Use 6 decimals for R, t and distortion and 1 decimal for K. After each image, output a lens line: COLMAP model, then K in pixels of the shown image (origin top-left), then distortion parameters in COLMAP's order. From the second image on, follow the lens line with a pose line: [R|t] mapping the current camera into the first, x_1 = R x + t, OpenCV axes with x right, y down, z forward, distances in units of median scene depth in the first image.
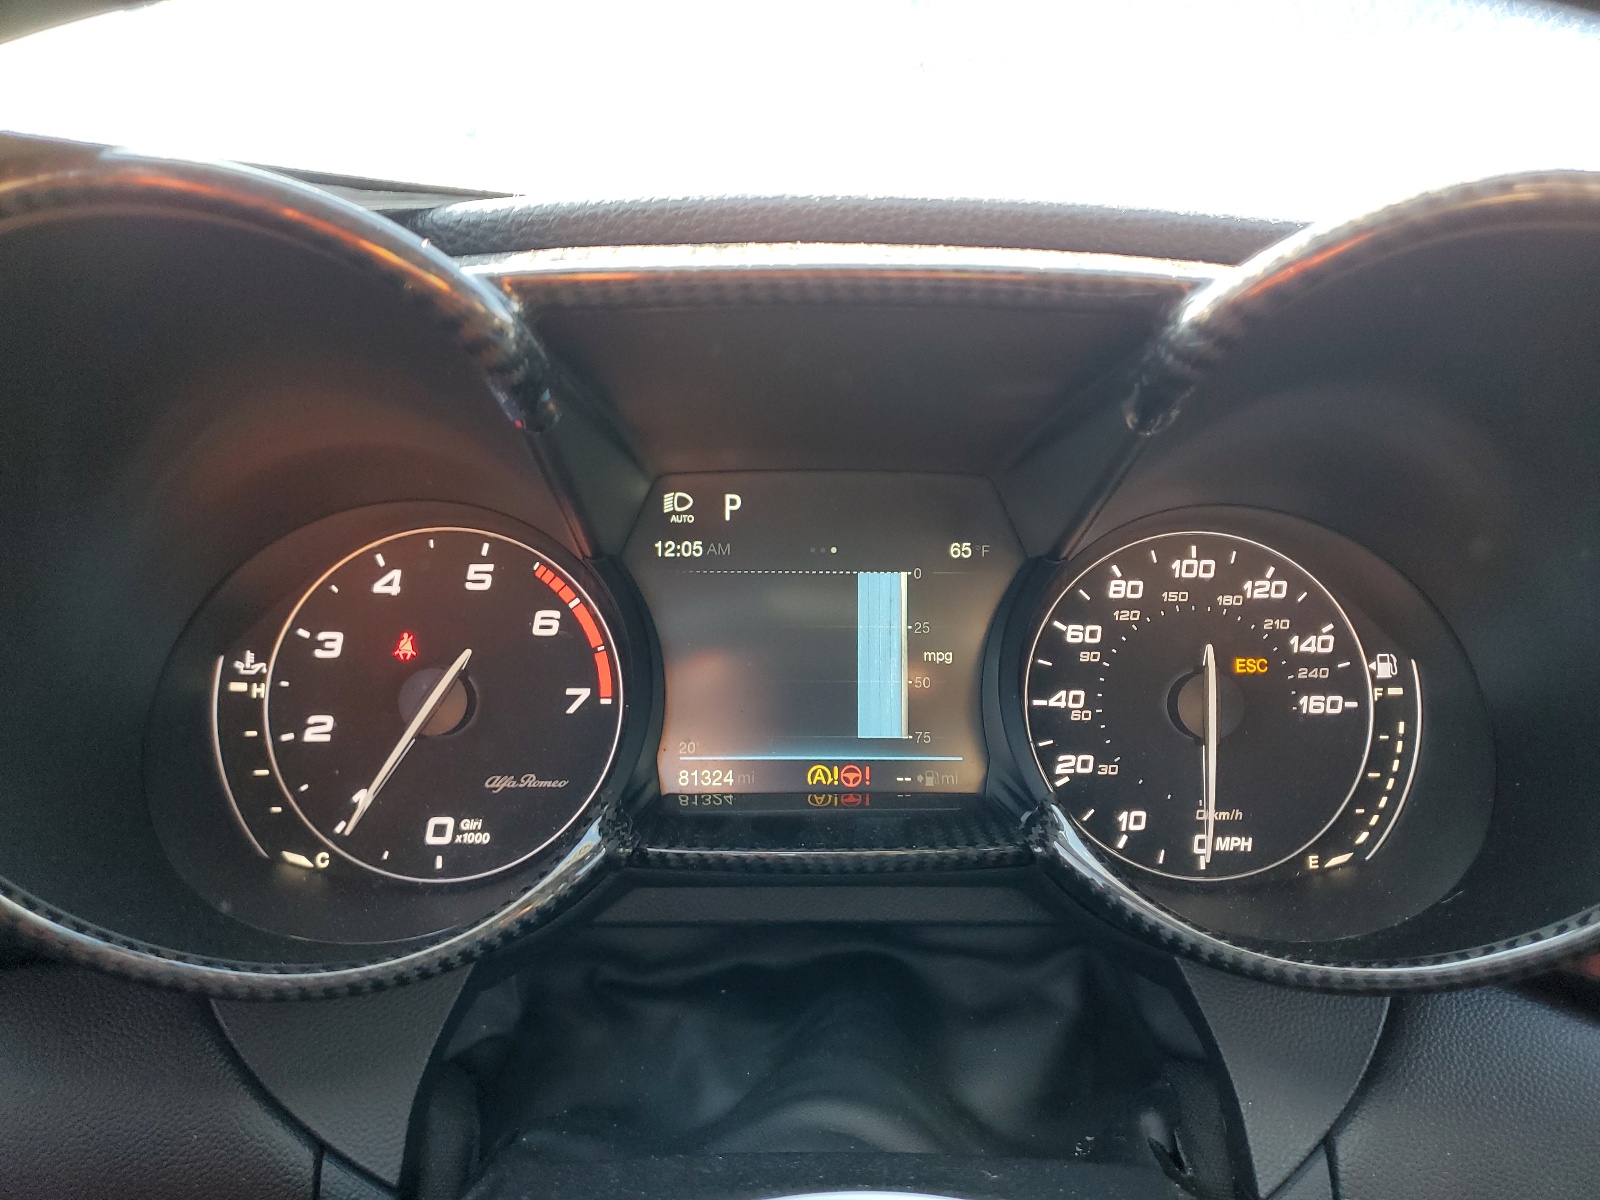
lens RADIAL K [[1208.1, 0, 798.5], [0, 1208.1, 597.9], [0, 0, 1]] dist [0.008632, 0.002581]
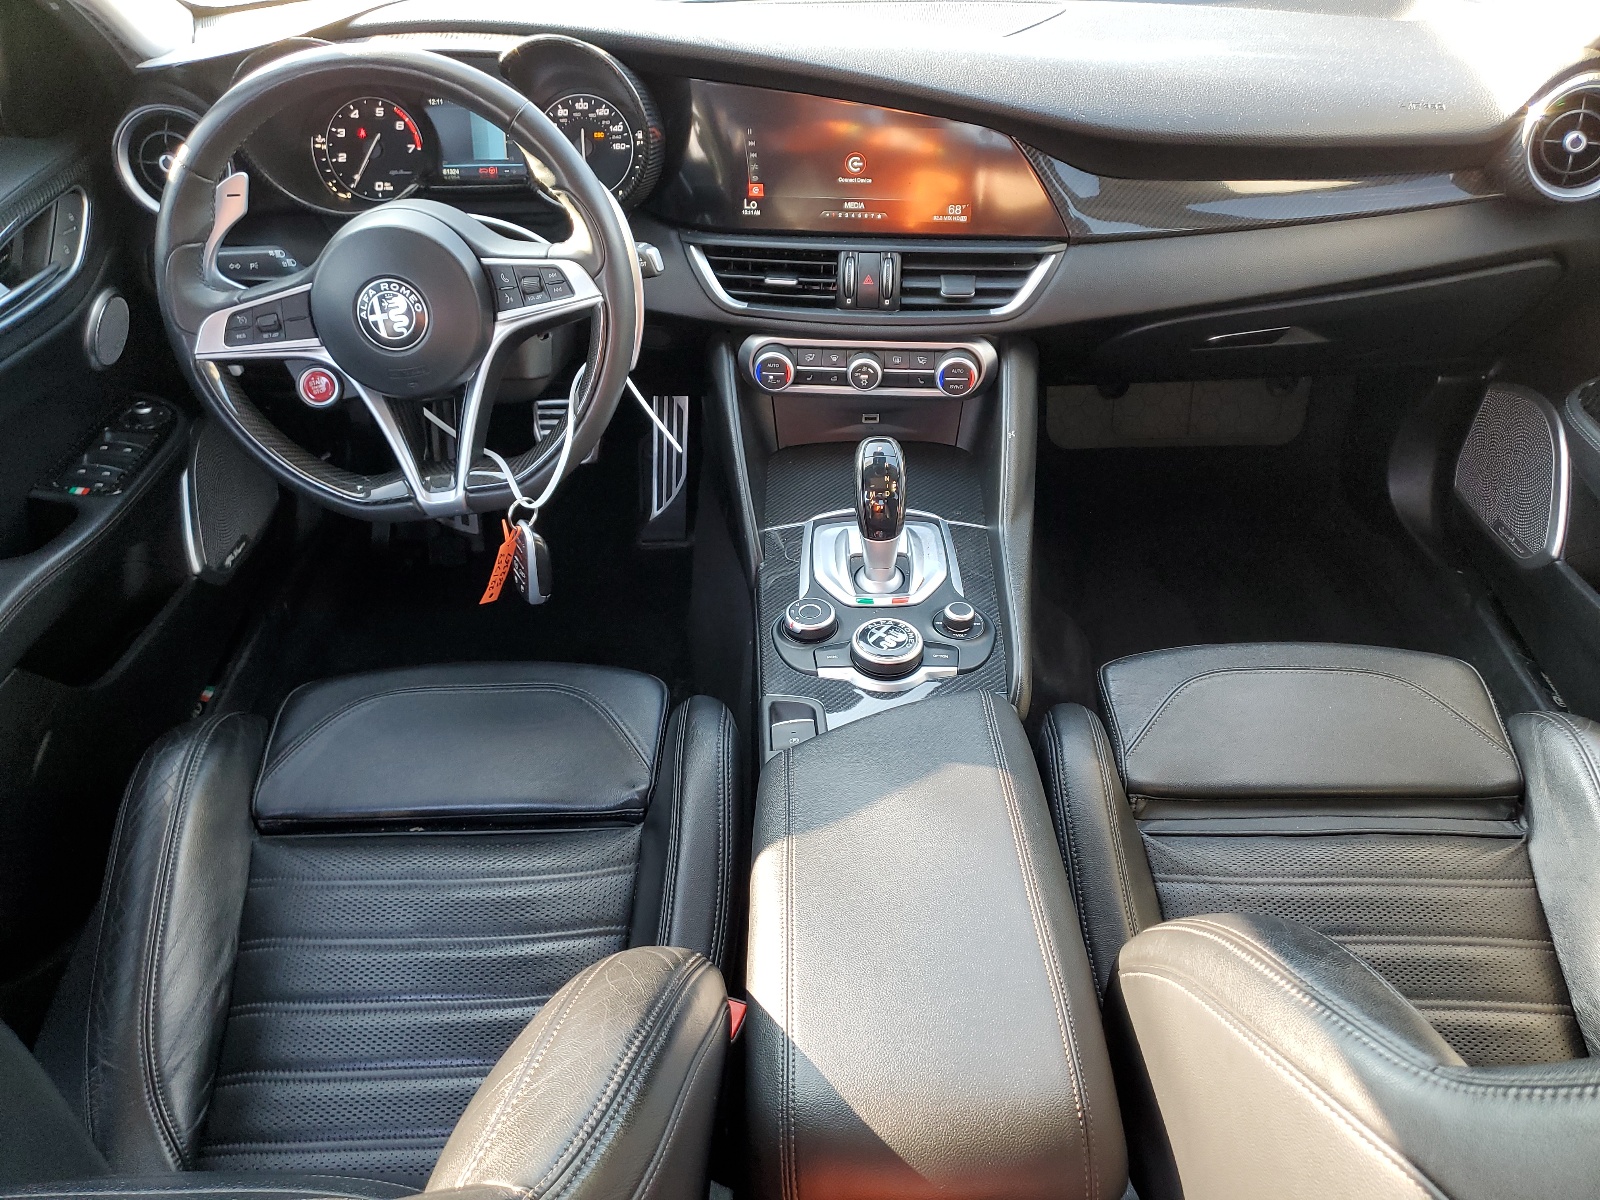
lens RADIAL K [[1208.1, 0, 803.6], [0, 1208.1, 600.4], [0, 0, 1]] dist [0.008632, 0.002581]
pose [[0.999750, -0.010163, -0.019900, 1.051291], [0.016892, 0.926728, 0.375353, -0.002007], [0.014627, -0.375595, 0.926668, -2.857898]]
